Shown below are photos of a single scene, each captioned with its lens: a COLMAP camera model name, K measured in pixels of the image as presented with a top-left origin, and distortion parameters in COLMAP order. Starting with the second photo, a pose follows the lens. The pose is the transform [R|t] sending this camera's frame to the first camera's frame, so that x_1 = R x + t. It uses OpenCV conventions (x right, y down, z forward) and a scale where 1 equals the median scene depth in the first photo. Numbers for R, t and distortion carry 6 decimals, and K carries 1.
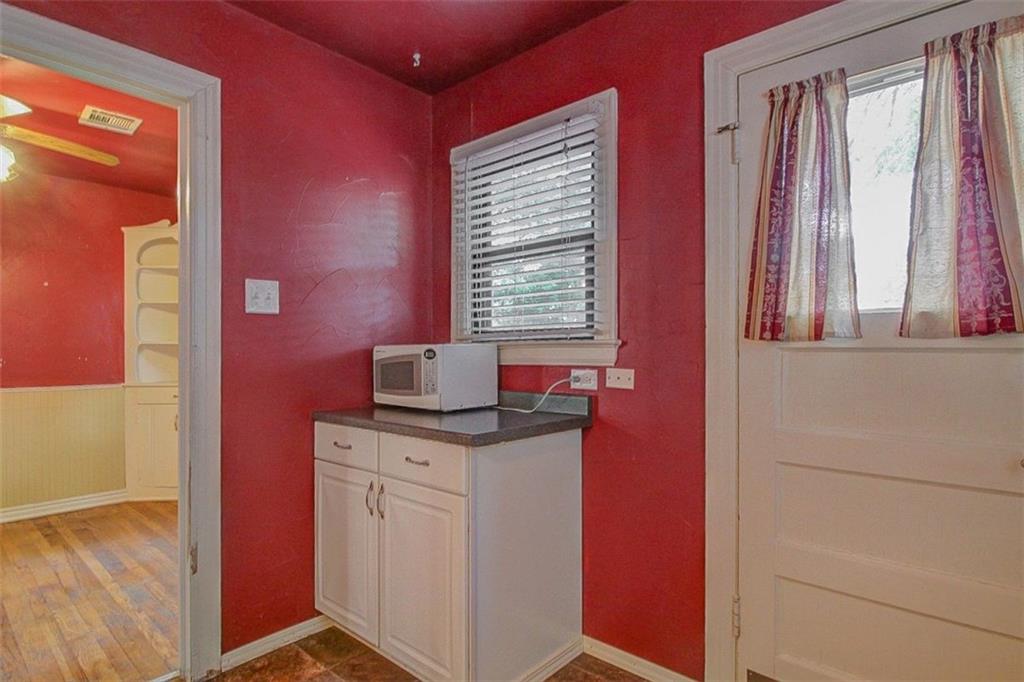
lens RADIAL K [[524.4, 0, 543.6], [0, 524.4, 356.1], [0, 0, 1]] dist [0.000062, -0.006701]
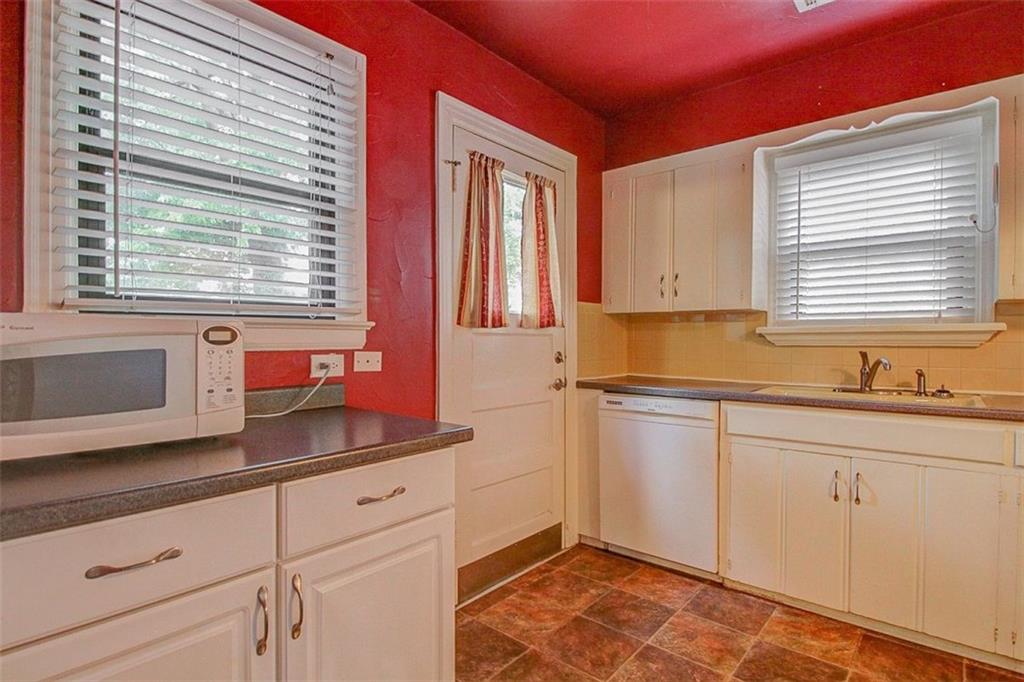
lens RADIAL K [[524.4, 0, 512.3], [0, 524.4, 341.8], [0, 0, 1]] dist [0.000062, -0.006701]
pose [[0.012844, -0.009105, 0.999876, -0.805495], [0.002612, 0.999955, 0.009072, -0.002055], [-0.999914, 0.002495, 0.012867, 0.713614]]
